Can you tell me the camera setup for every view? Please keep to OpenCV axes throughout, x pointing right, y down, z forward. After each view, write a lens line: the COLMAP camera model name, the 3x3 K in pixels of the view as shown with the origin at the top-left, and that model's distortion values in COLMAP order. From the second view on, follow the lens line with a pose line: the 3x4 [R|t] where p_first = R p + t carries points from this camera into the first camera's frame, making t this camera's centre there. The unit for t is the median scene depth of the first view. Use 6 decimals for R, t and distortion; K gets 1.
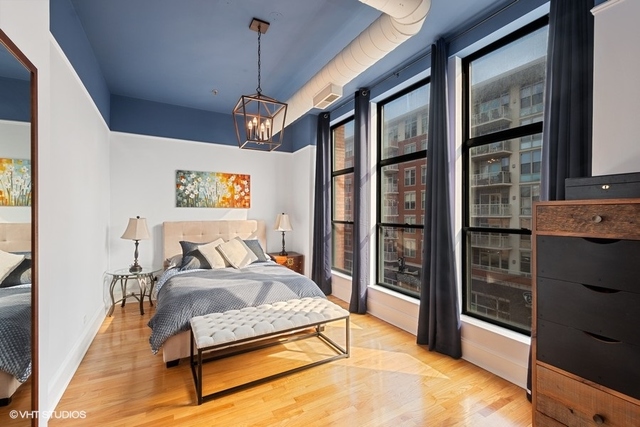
lens RADIAL K [[276.4, 0, 312.7], [0, 276.4, 212.9], [0, 0, 1]] dist [0.011817, -0.002046]
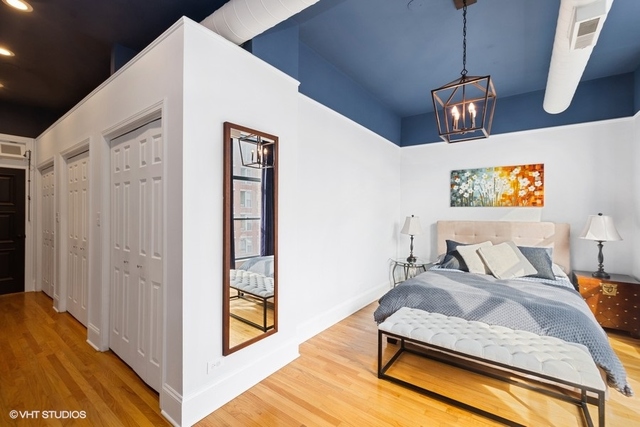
lens RADIAL K [[276.4, 0, 320.8], [0, 276.4, 211.0], [0, 0, 1]] dist [0.011817, -0.002046]
pose [[0.429598, -0.000688, -0.903020, 0.263386], [-0.003139, 0.999993, -0.002255, -0.001497], [0.903015, 0.003803, 0.429593, 0.139335]]
